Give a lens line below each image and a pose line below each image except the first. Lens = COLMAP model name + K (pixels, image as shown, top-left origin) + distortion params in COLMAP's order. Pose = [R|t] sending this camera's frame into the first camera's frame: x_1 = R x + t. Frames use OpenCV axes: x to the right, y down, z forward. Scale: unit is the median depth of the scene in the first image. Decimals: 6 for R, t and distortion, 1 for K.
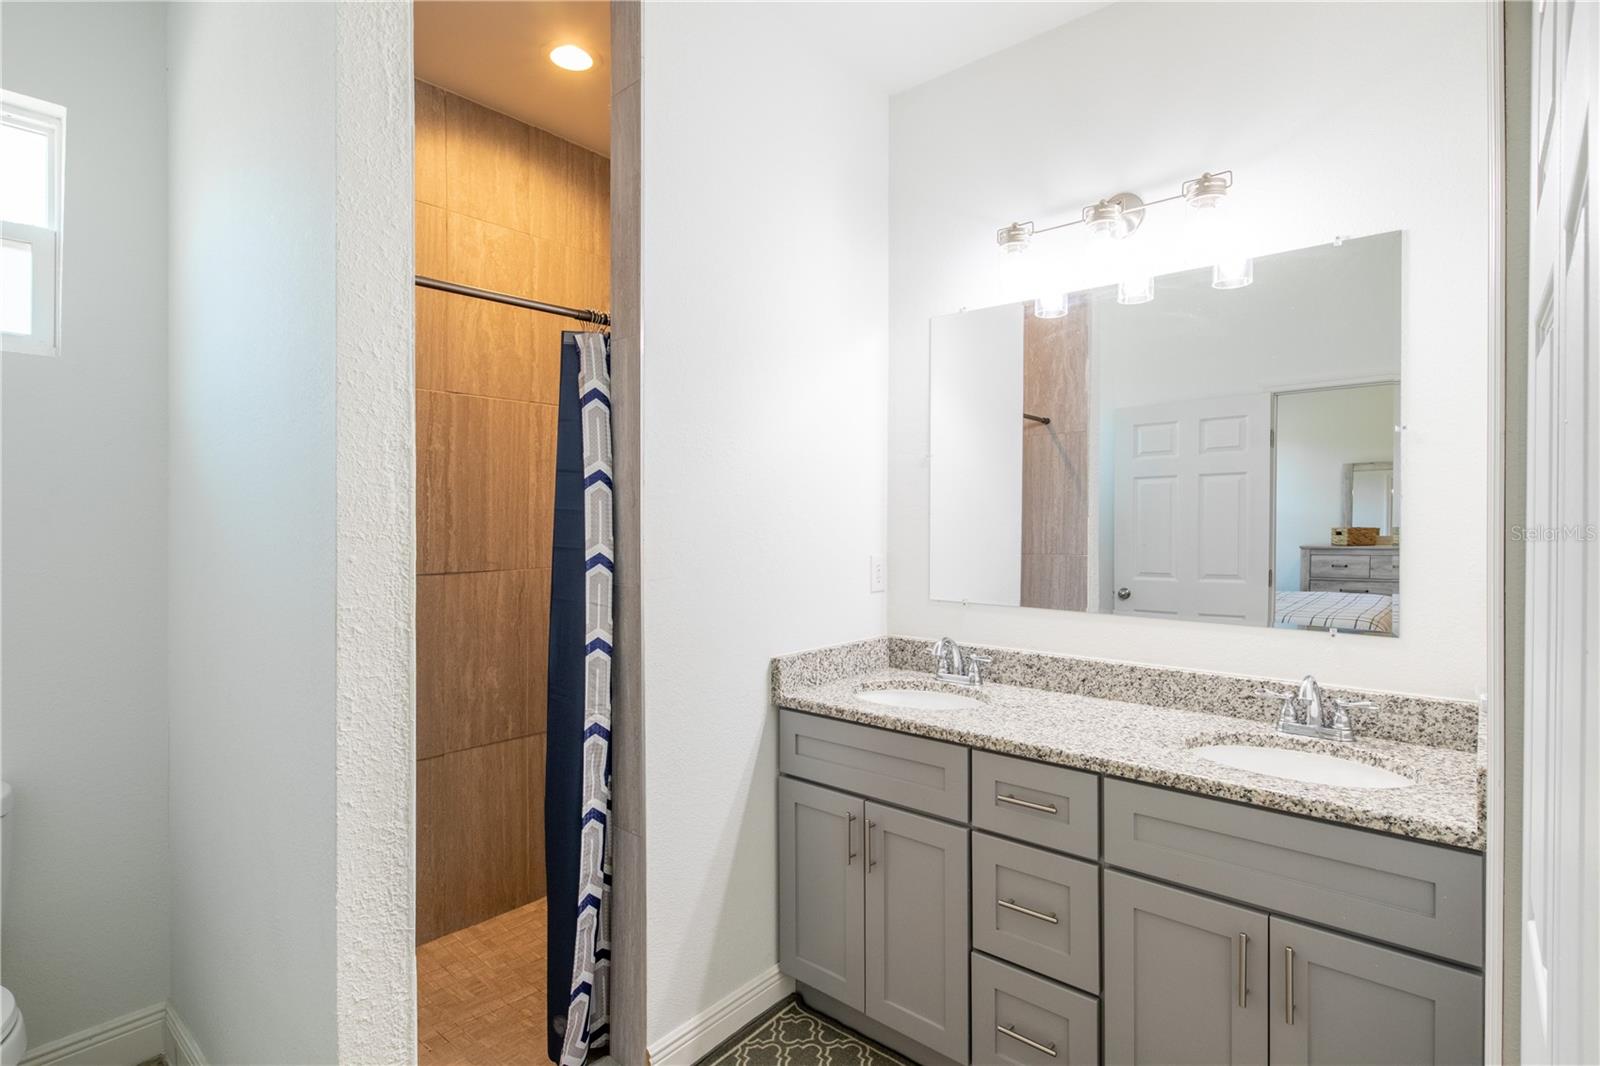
lens RADIAL K [[792.3, 0, 805.1], [0, 792.3, 530.3], [0, 0, 1]] dist [0.004268, -0.000113]
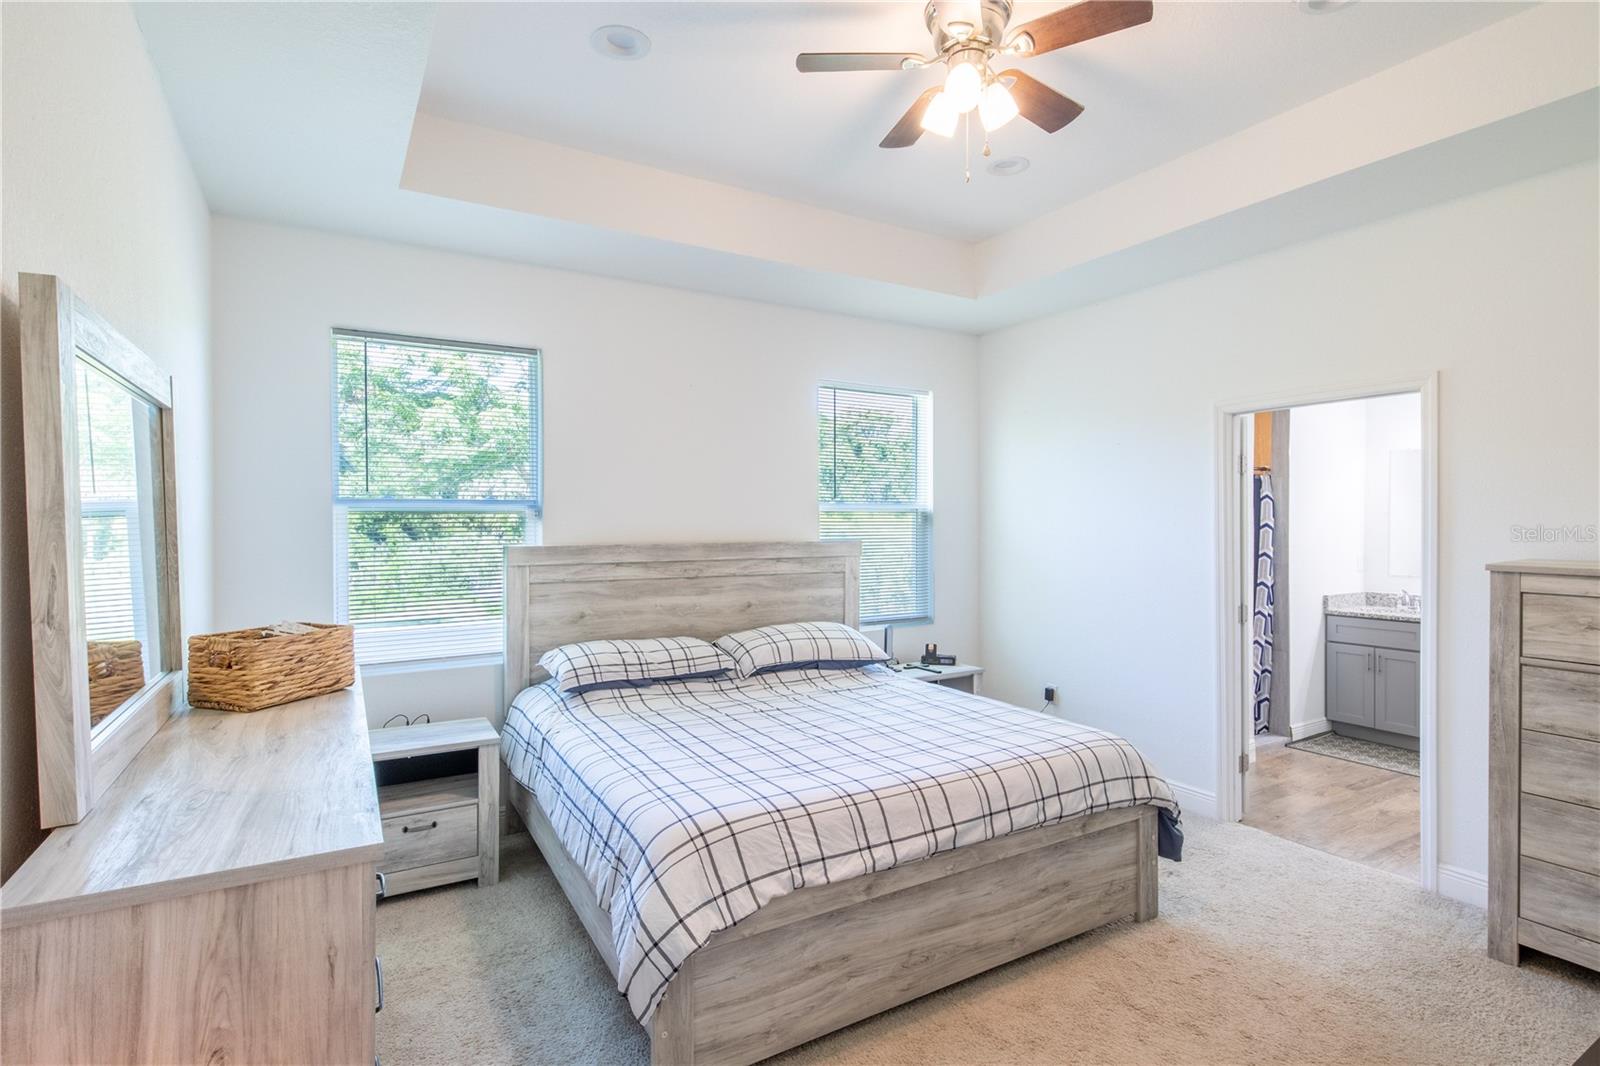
lens RADIAL K [[792.3, 0, 796.5], [0, 792.3, 532.3], [0, 0, 1]] dist [0.004268, -0.000113]
pose [[0.947288, 0.006939, -0.320309, -0.943612], [-0.002150, 0.999881, 0.015302, -0.083744], [0.320377, -0.013807, 0.947189, -2.205927]]
